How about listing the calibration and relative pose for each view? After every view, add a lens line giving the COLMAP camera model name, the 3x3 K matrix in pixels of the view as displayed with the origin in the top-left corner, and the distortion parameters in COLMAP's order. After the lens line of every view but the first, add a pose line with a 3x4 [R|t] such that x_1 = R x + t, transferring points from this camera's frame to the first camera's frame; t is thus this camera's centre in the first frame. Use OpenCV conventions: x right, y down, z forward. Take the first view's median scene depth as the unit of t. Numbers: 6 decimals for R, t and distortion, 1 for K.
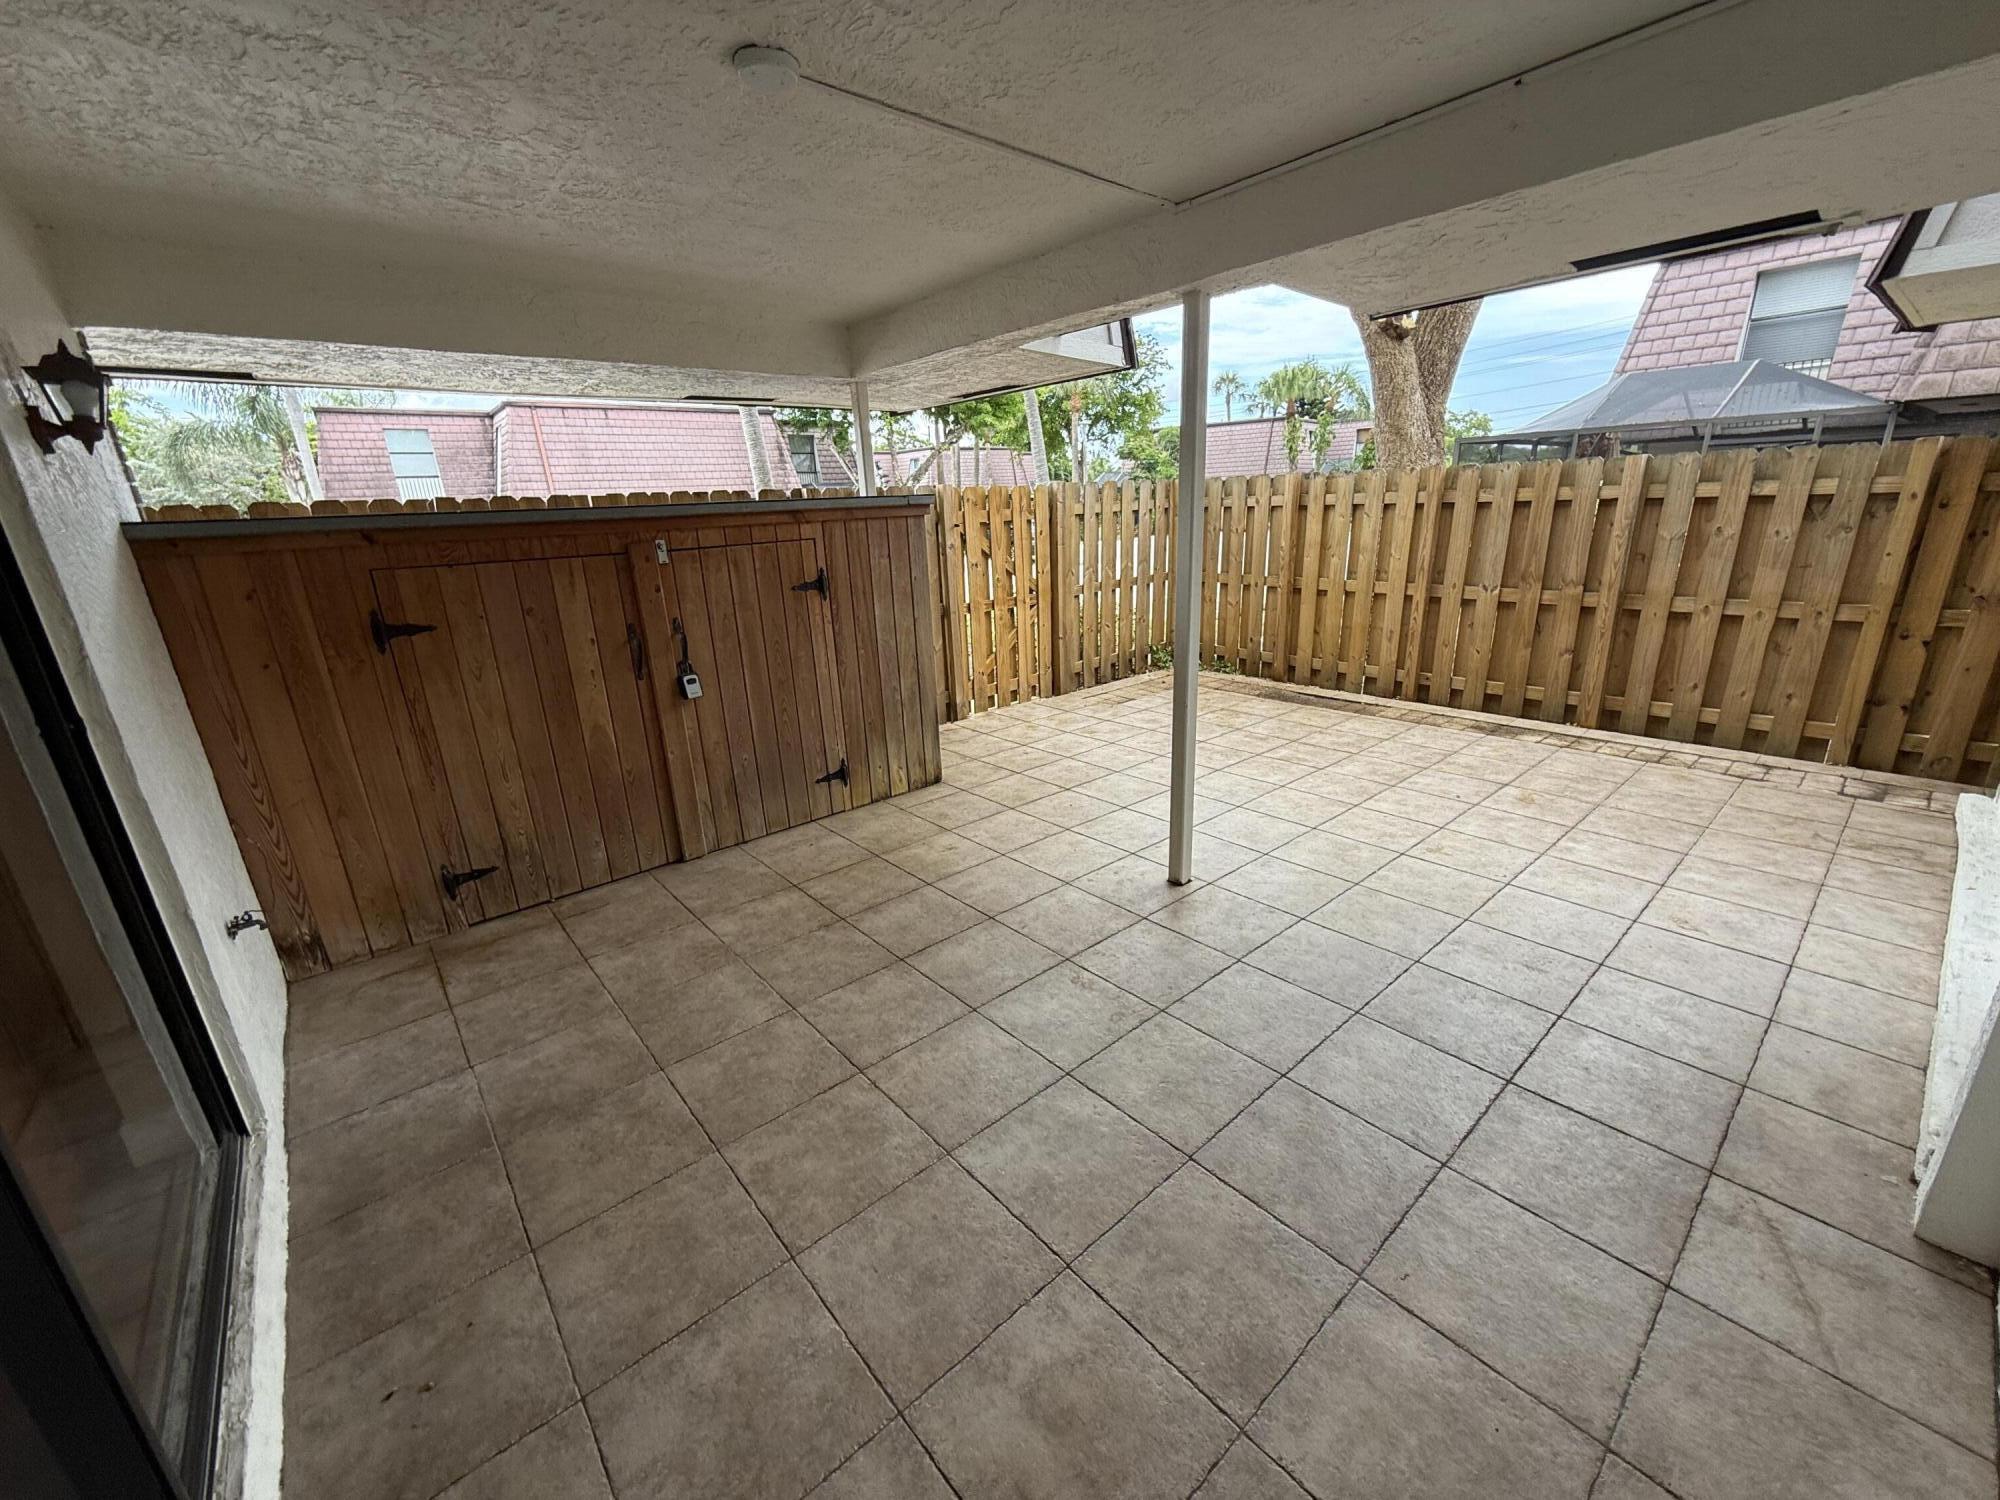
lens RADIAL K [[799.9, 0, 1007.4], [0, 799.9, 751.7], [0, 0, 1]] dist [-0.003185, 0.000023]
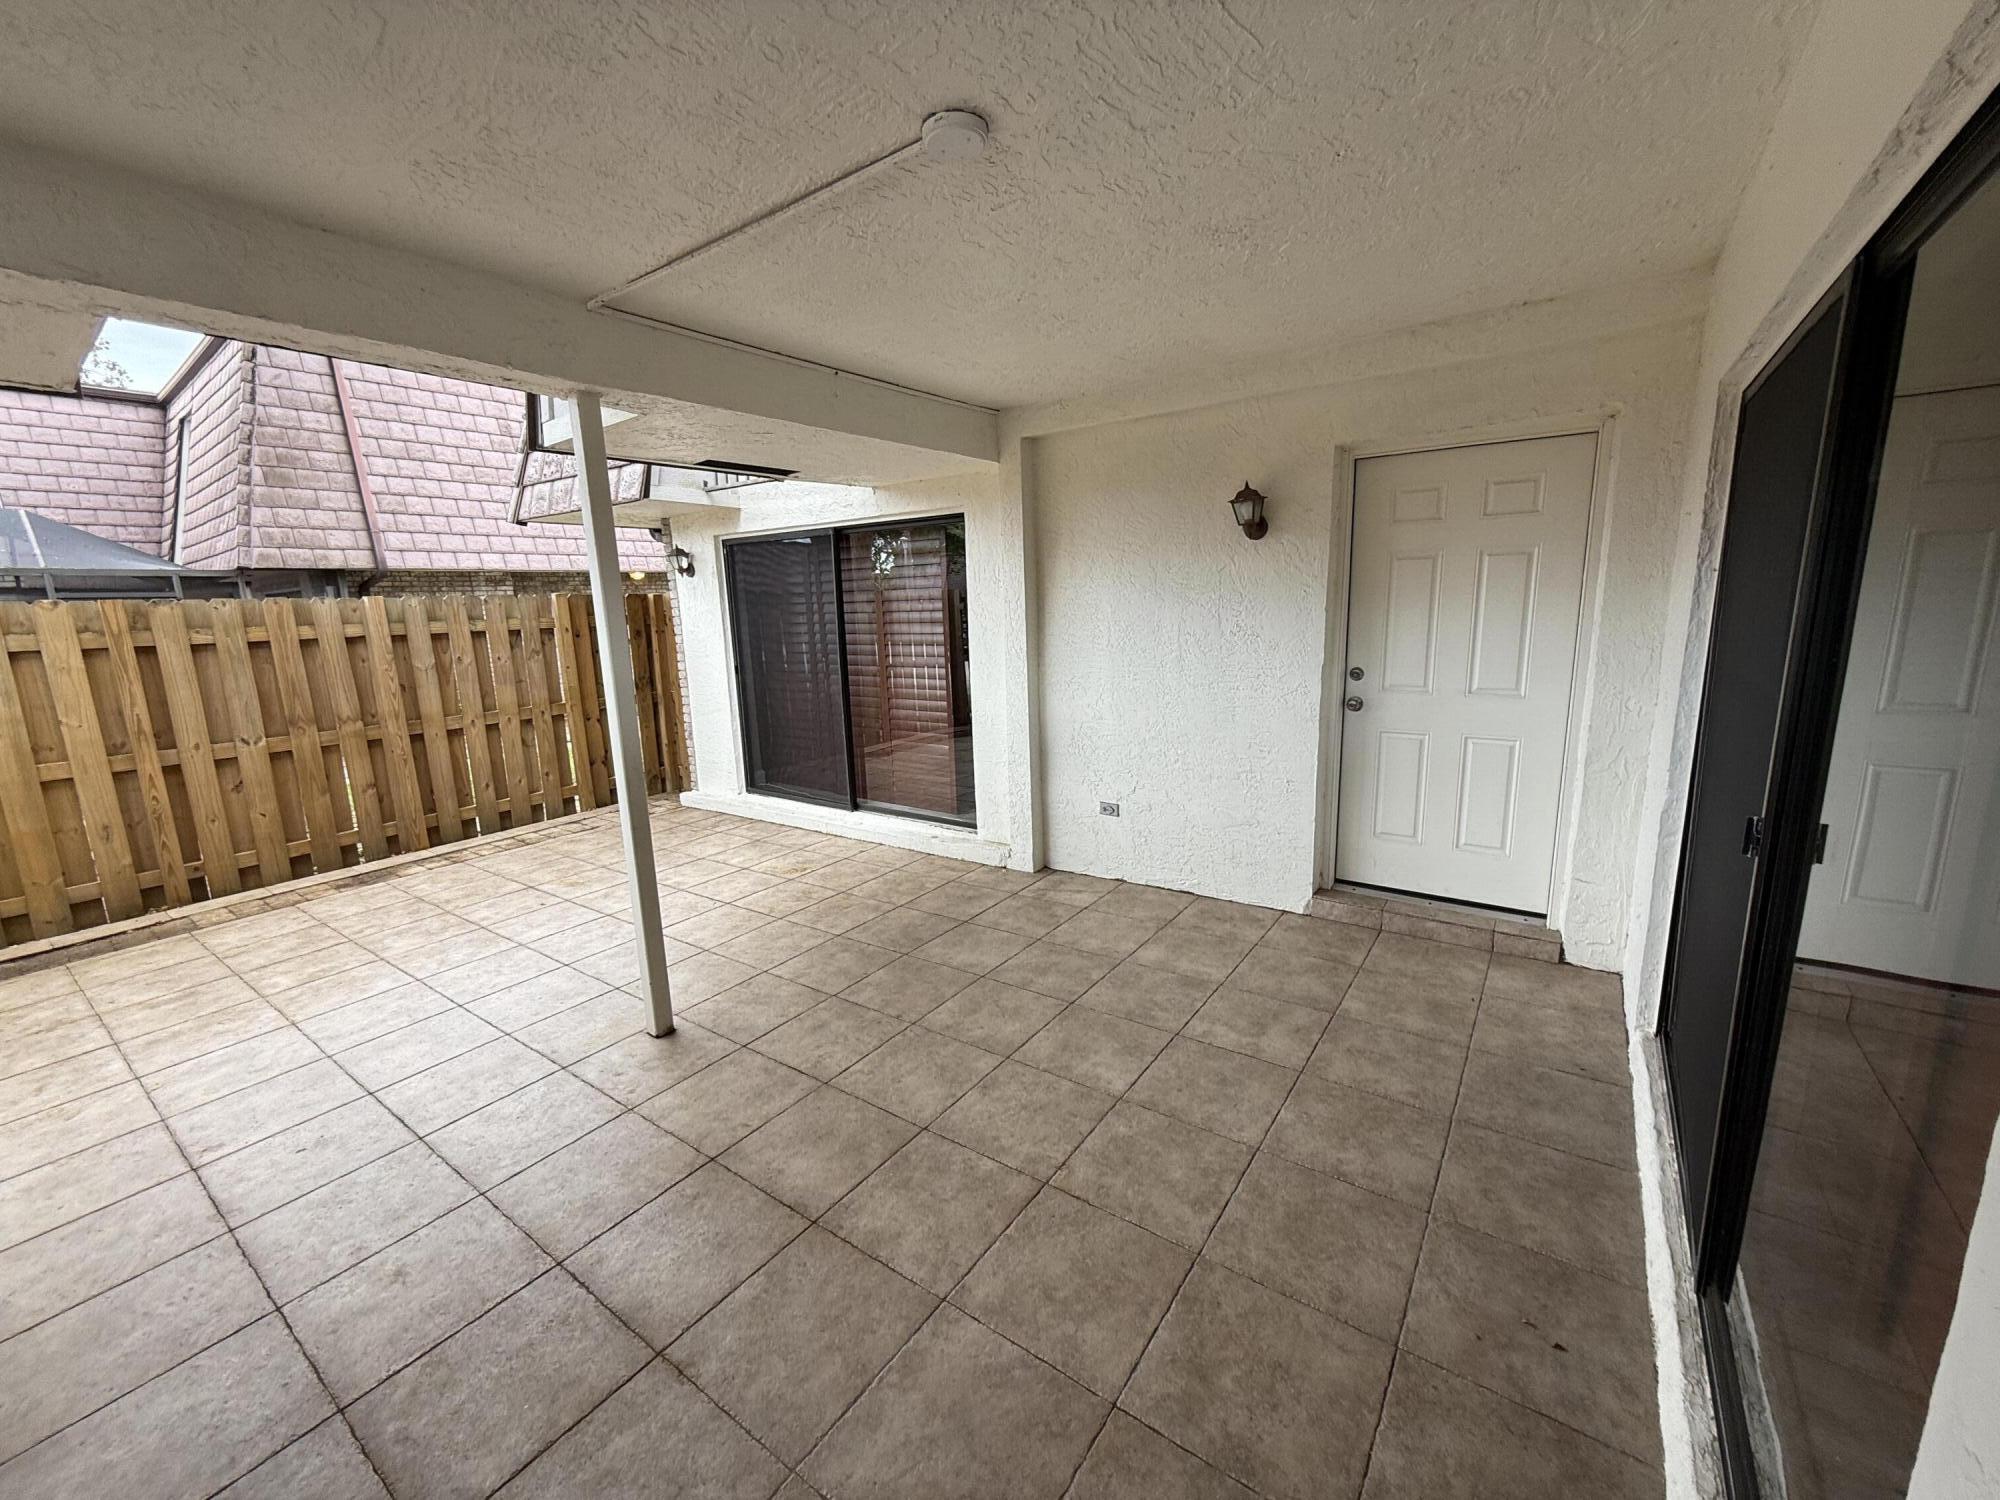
lens RADIAL K [[799.9, 0, 1008.1], [0, 799.9, 751.5], [0, 0, 1]] dist [-0.003185, 0.000023]
pose [[-0.241982, -0.134843, 0.960865, -0.457933], [0.330026, 0.919813, 0.212195, -0.122551], [-0.912429, 0.368458, -0.178077, 0.474073]]
